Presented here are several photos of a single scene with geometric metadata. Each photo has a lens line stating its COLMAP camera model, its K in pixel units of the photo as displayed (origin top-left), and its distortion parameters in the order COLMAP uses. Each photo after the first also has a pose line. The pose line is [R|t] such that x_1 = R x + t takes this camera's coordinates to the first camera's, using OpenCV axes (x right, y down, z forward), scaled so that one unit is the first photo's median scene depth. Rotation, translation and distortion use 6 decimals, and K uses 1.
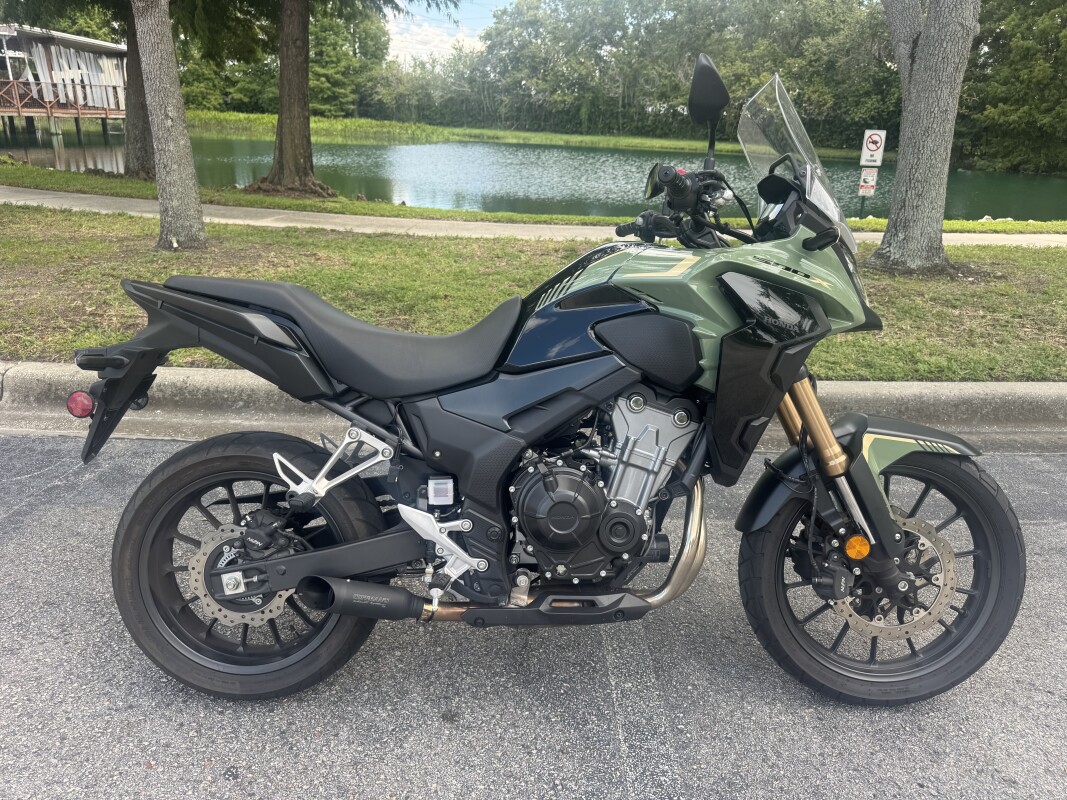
lens RADIAL K [[767.2, 0, 532.0], [0, 767.2, 385.7], [0, 0, 1]] dist [0.016495, -0.030221]
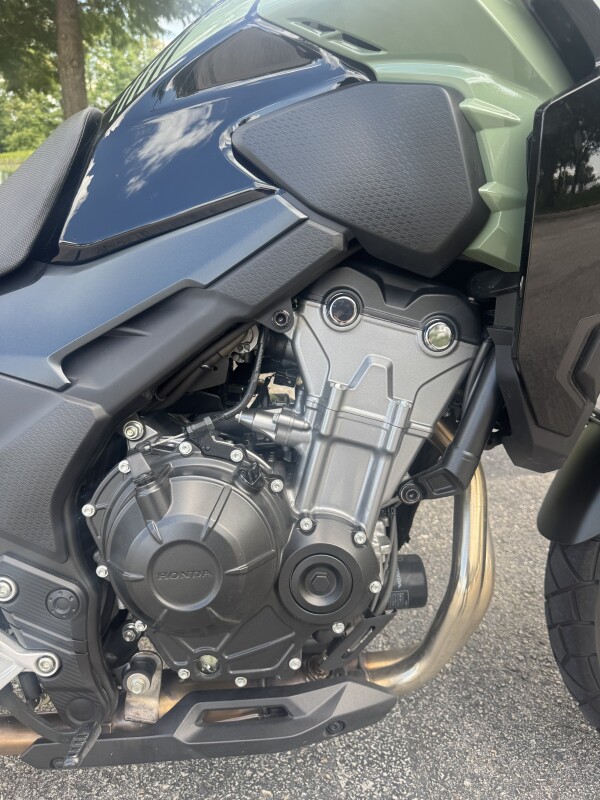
lens RADIAL K [[575.3, 0, 304.2], [0, 575.3, 402.7], [0, 0, 1]] dist [0.016495, -0.030221]
pose [[0.997792, -0.065281, -0.012254, 0.112803], [0.066111, 0.993890, 0.088389, 0.045761], [0.006409, -0.089004, 0.996011, 0.639785]]
